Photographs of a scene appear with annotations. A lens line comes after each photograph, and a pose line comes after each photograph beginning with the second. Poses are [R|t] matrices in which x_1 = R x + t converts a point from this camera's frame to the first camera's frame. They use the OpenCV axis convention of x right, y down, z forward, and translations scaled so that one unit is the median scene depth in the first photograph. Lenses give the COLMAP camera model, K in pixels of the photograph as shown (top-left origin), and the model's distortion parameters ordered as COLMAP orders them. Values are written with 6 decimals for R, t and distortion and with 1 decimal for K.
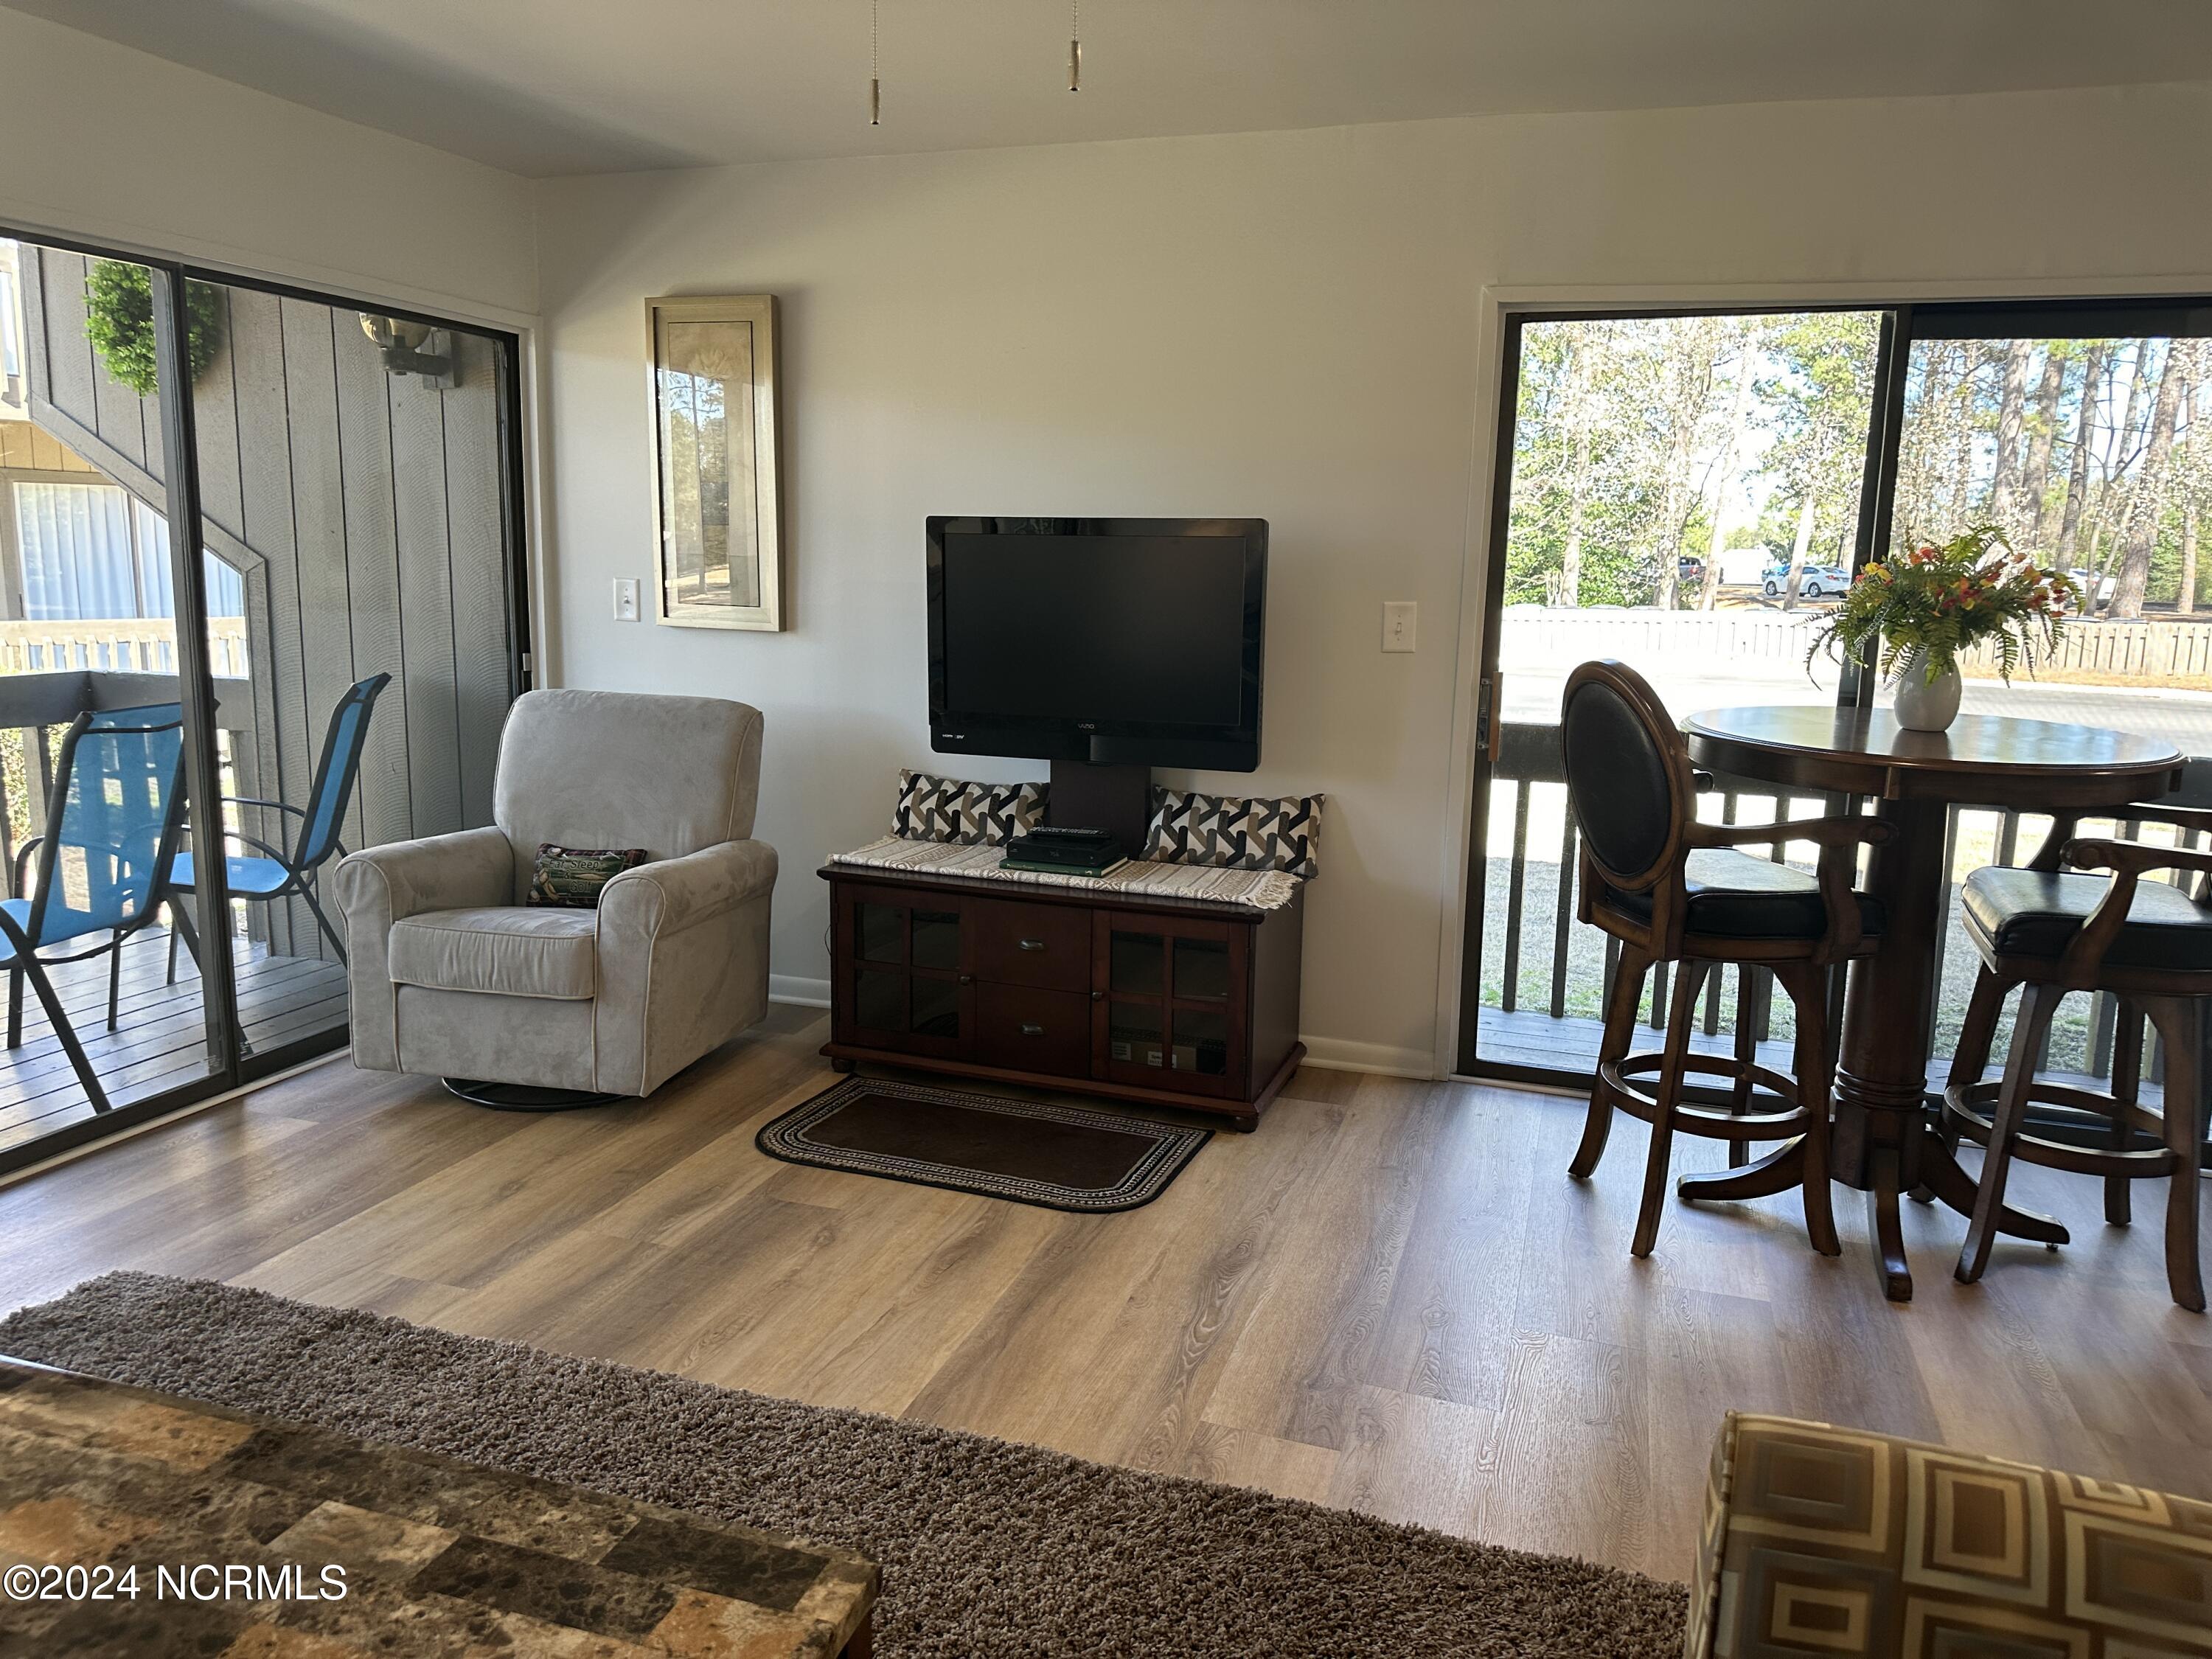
lens RADIAL K [[1542.3, 0, 1105.3], [0, 1542.3, 837.3], [0, 0, 1]] dist [0.133385, -0.195175]
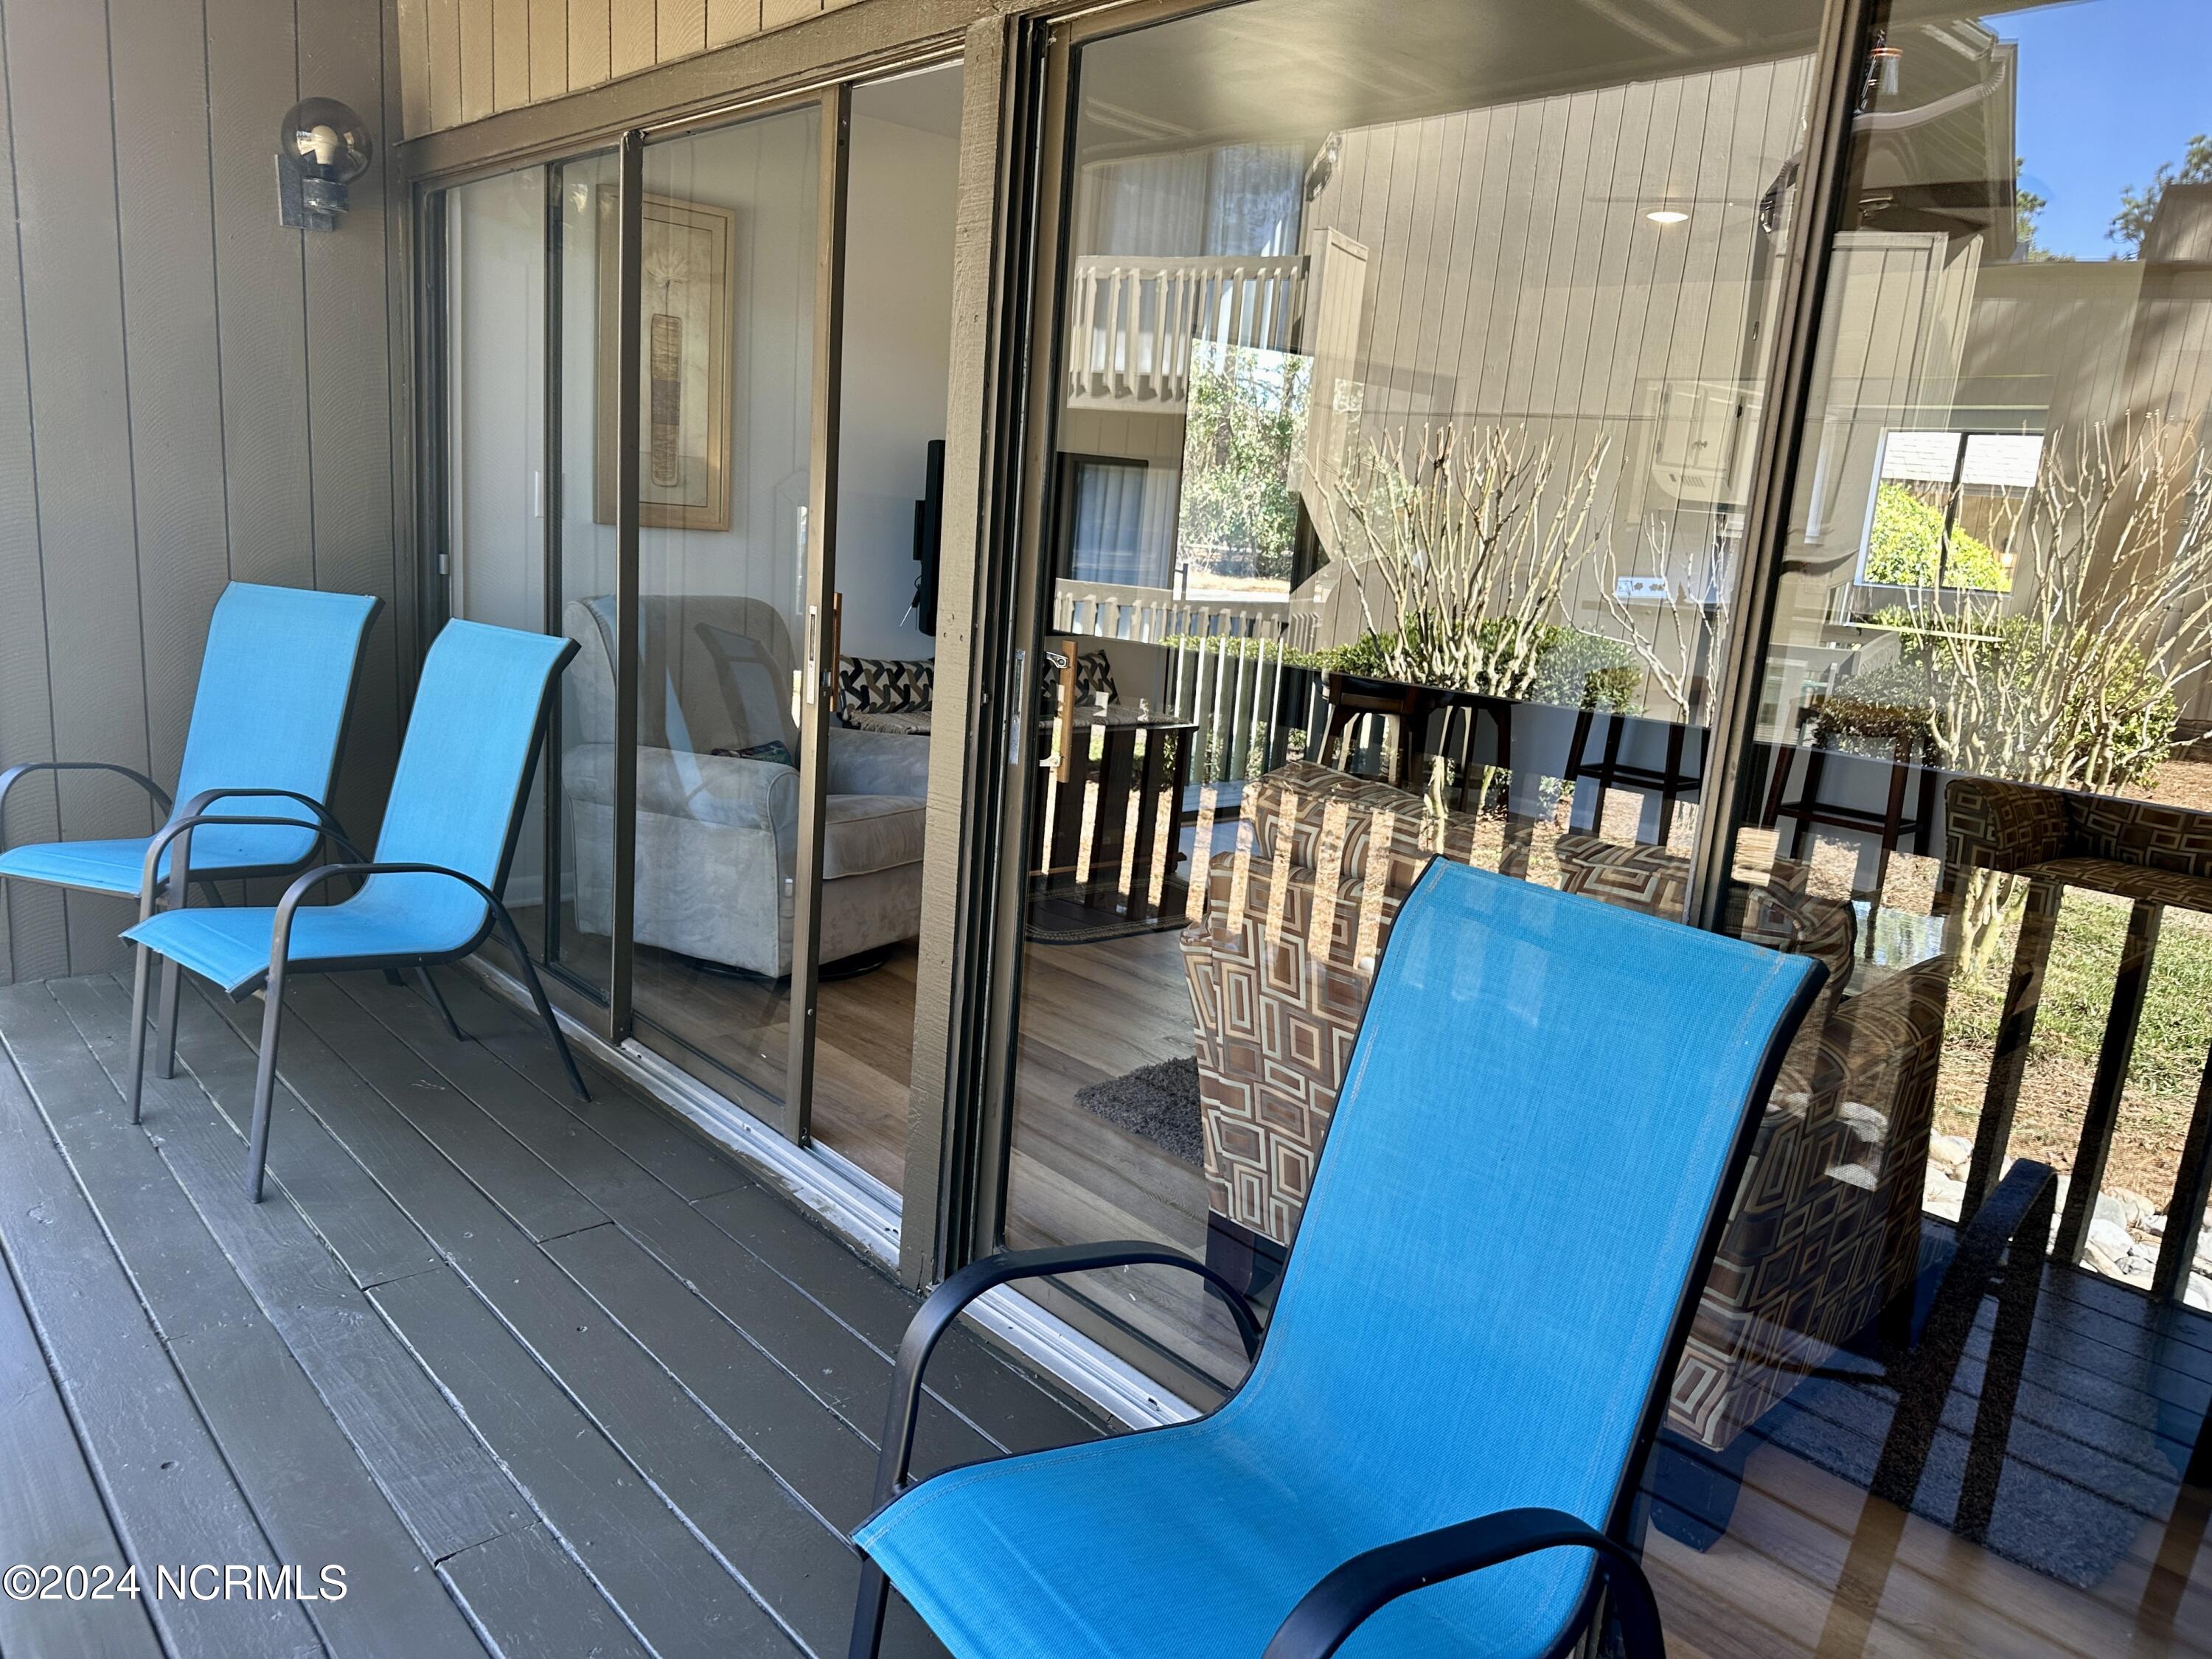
lens RADIAL K [[1574.0, 0, 1108.0], [0, 1574.0, 831.5], [0, 0, 1]] dist [0.010828, -0.009482]
pose [[0.491414, -0.165868, 0.854986, -1.147907], [0.093180, 0.986075, 0.137743, -0.061370], [-0.865927, 0.011979, 0.500026, 0.276070]]
